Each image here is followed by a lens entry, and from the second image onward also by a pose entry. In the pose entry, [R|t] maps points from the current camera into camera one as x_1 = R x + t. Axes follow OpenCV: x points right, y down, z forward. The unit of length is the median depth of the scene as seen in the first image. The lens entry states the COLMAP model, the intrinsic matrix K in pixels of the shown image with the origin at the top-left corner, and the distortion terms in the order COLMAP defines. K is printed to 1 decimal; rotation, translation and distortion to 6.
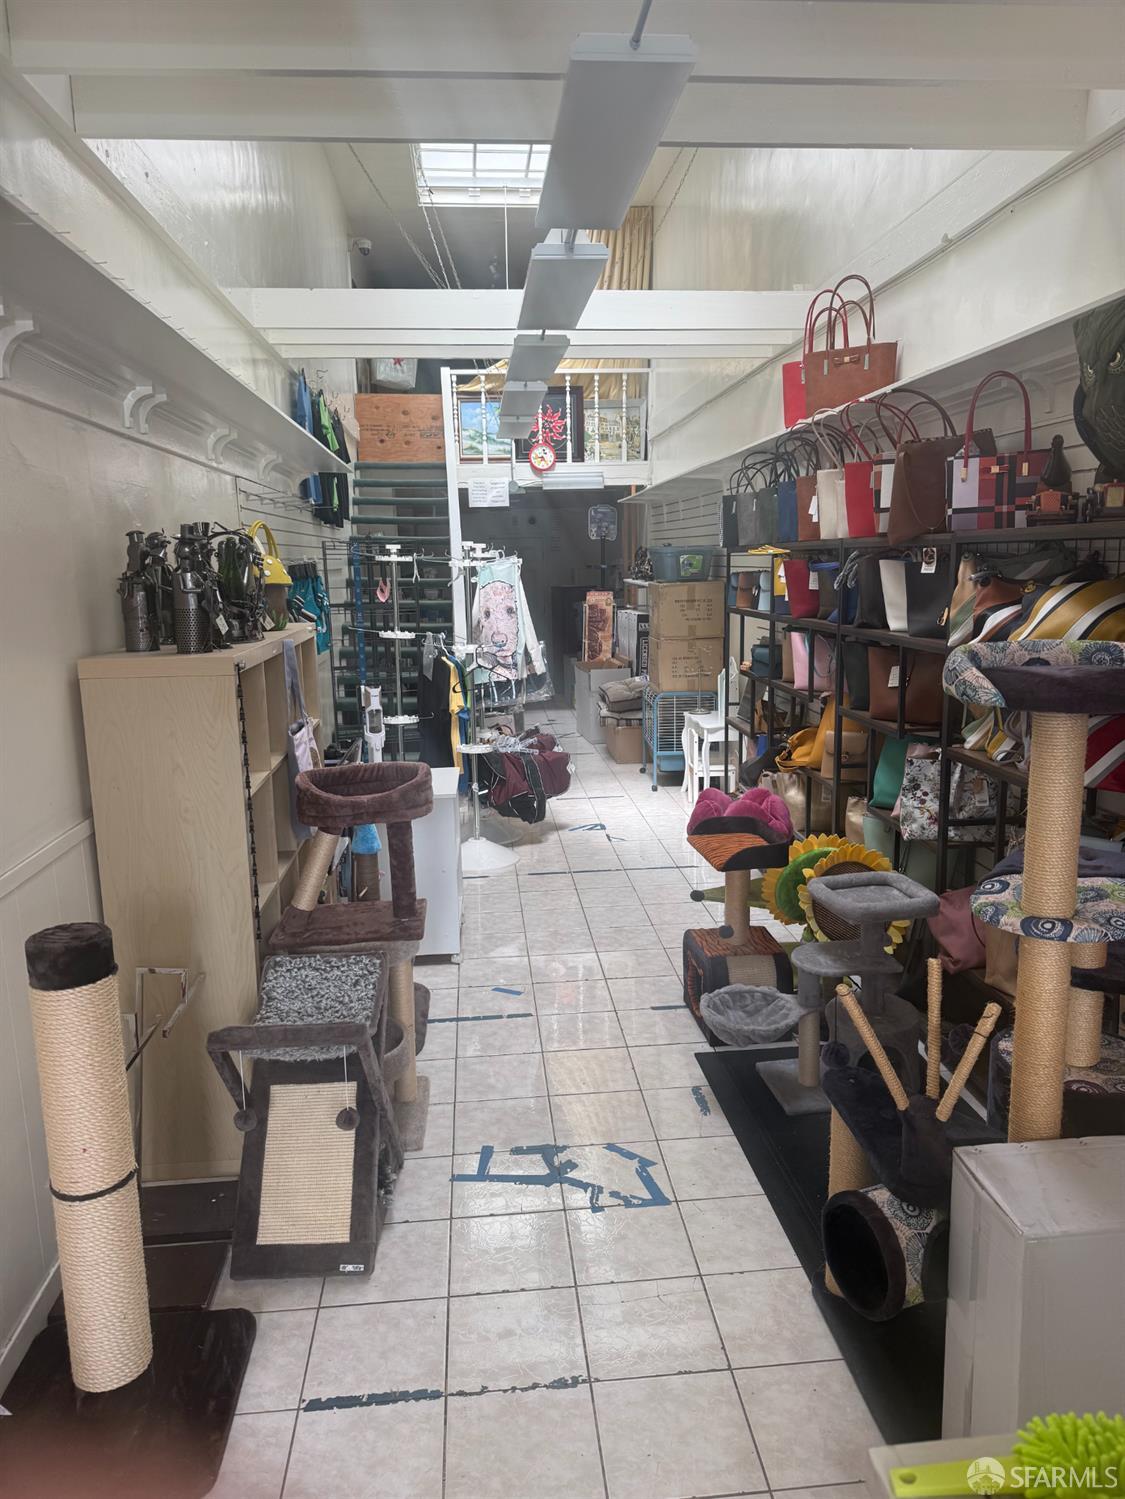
lens RADIAL K [[1019.8, 0, 562.5], [0, 1019.8, 749.5], [0, 0, 1]] dist [0.125482, -0.217843]
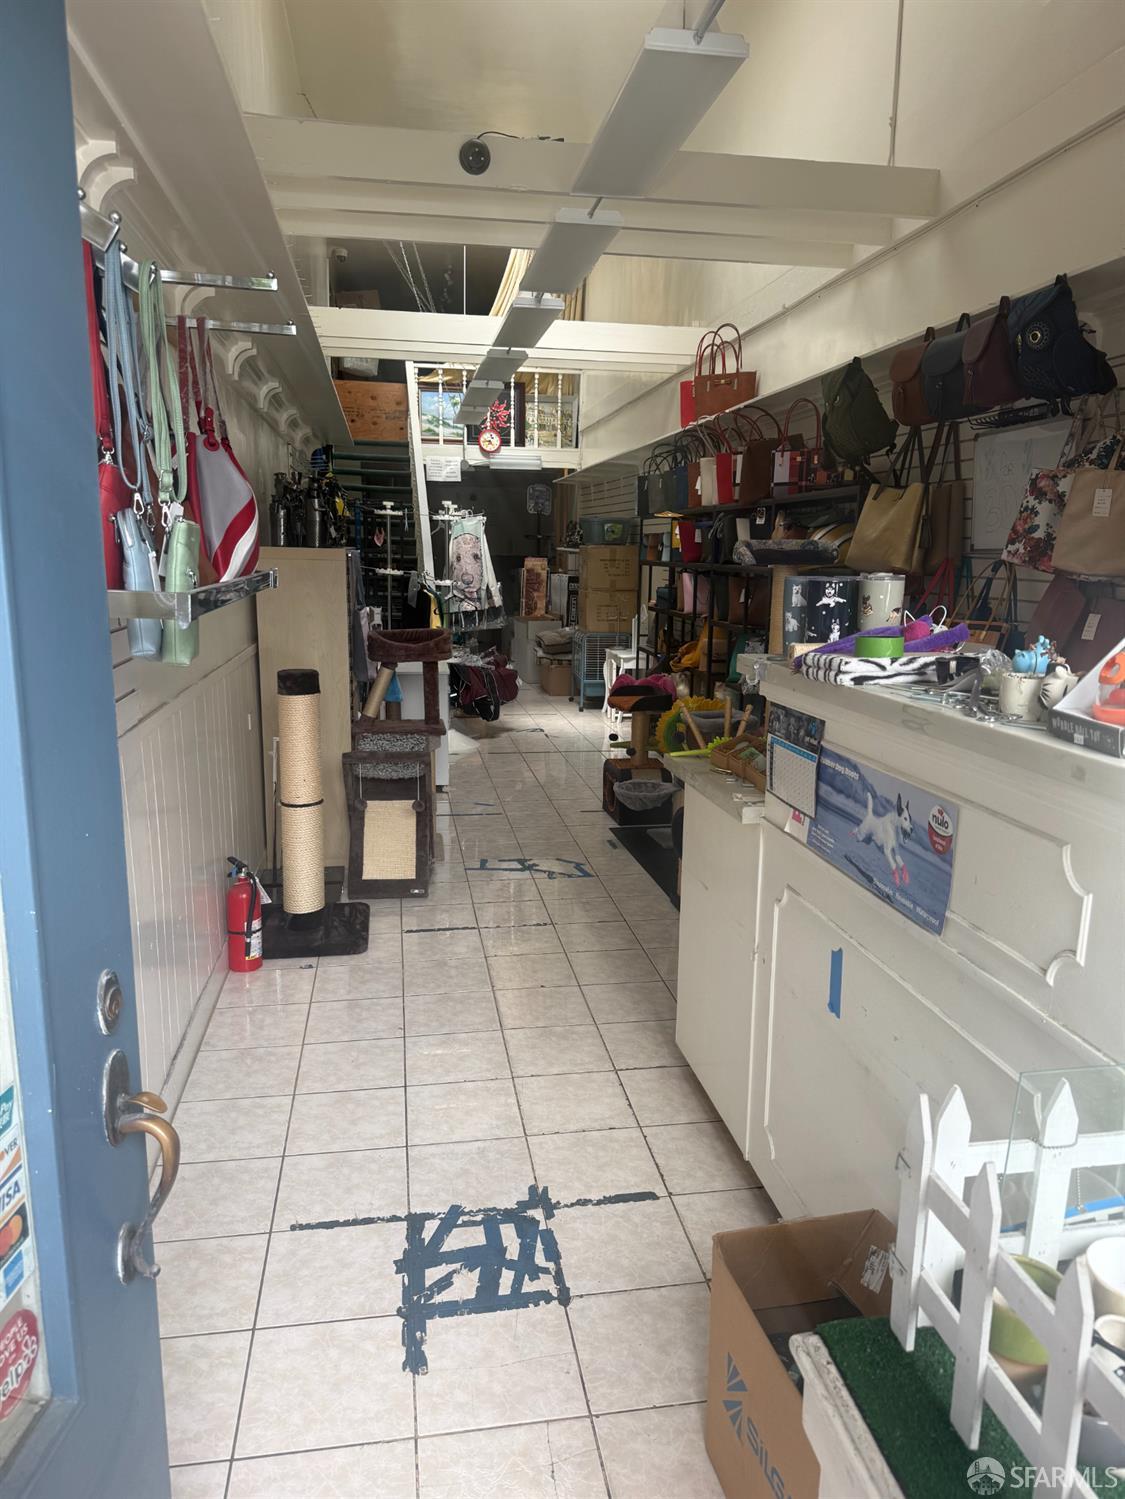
lens RADIAL K [[1019.8, 0, 562.5], [0, 1019.8, 749.5], [0, 0, 1]] dist [0.125482, -0.217843]
pose [[0.996612, 0.019050, 0.080014, -0.039885], [-0.019891, 0.999755, 0.009731, 0.093457], [-0.079809, -0.011289, 0.996746, -0.312178]]
